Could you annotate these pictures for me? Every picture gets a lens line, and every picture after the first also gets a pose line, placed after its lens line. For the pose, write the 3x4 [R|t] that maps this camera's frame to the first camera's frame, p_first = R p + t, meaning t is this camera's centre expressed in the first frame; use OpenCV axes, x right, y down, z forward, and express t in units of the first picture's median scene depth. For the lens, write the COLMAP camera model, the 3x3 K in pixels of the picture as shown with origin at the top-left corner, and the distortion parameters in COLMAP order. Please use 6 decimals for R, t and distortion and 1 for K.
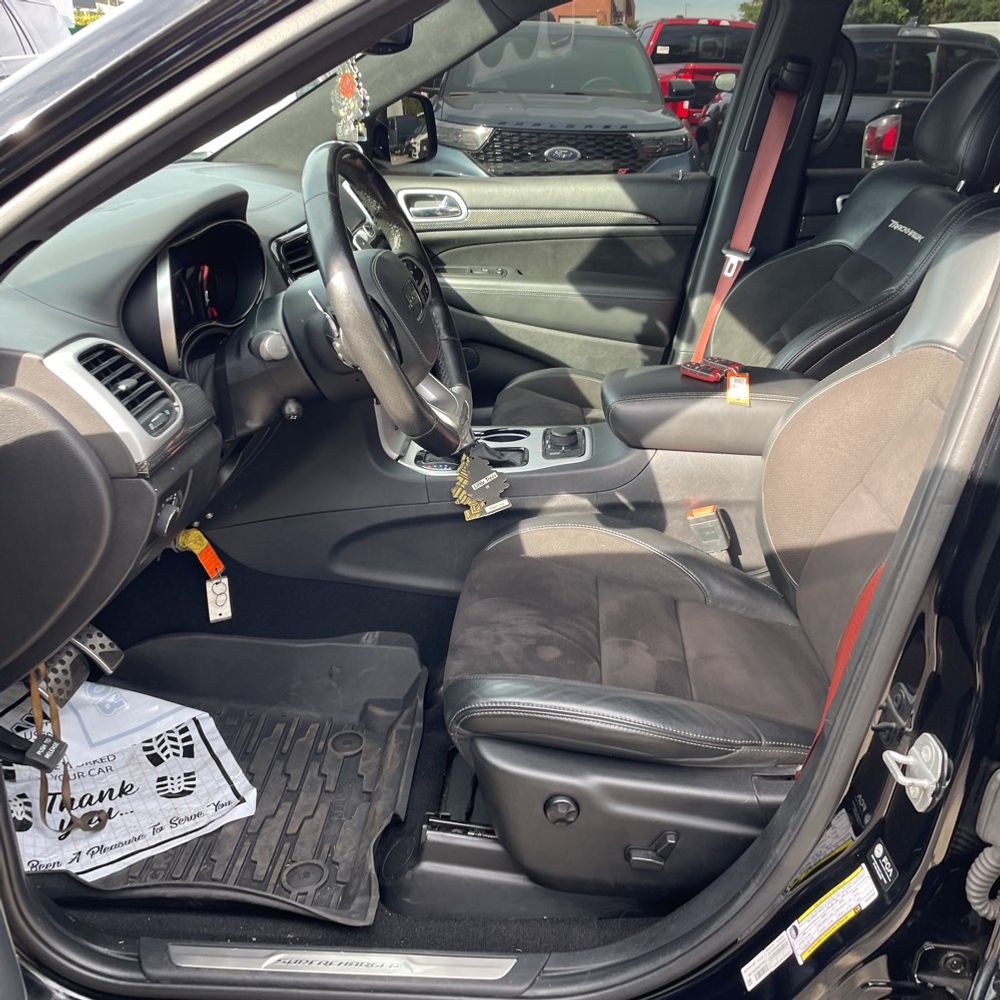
lens RADIAL K [[975.9, 0, 500.0], [0, 975.9, 500.0], [0, 0, 1]] dist [0.105060, -0.152153]
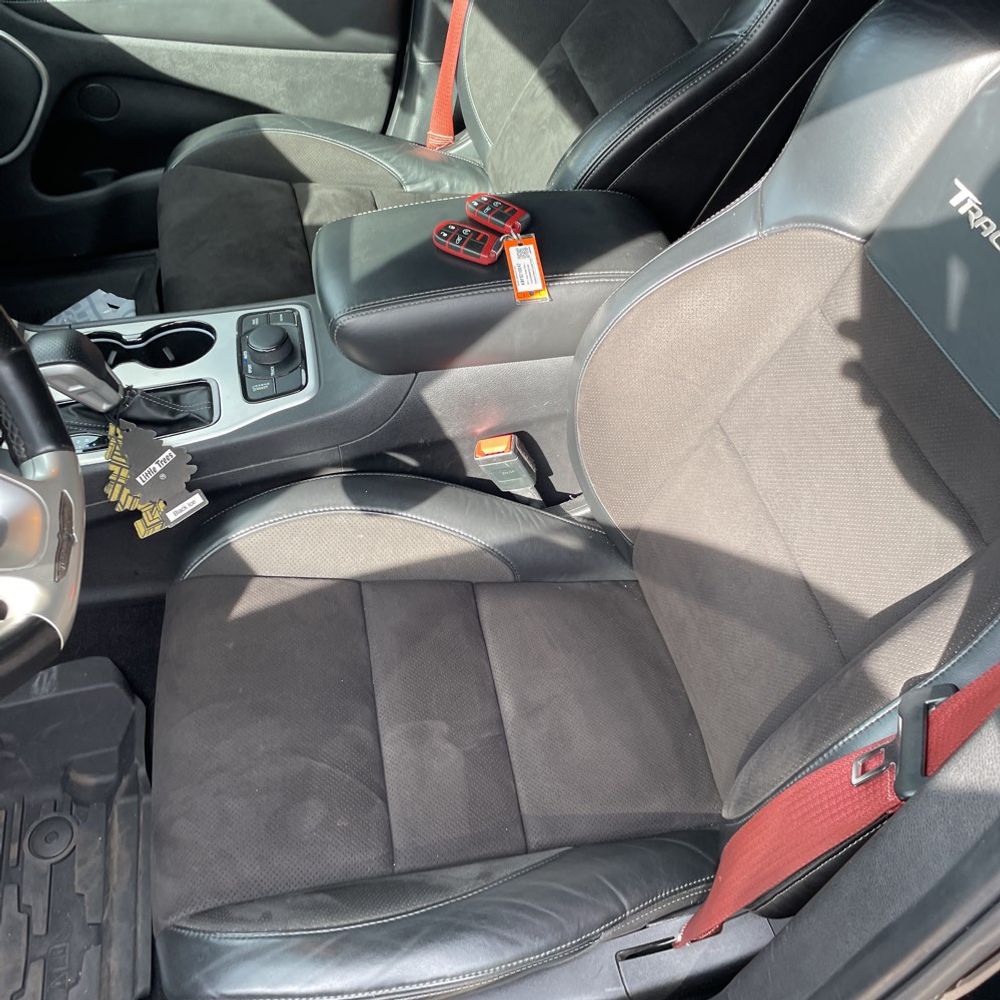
lens RADIAL K [[1017.8, 0, 512.1], [0, 1017.8, 498.8], [0, 0, 1]] dist [0.110961, -0.156696]
pose [[0.963013, -0.203663, 0.176430, 0.084228], [0.114739, 0.902381, 0.415383, -0.249908], [-0.243806, -0.379776, 0.892373, 0.342432]]
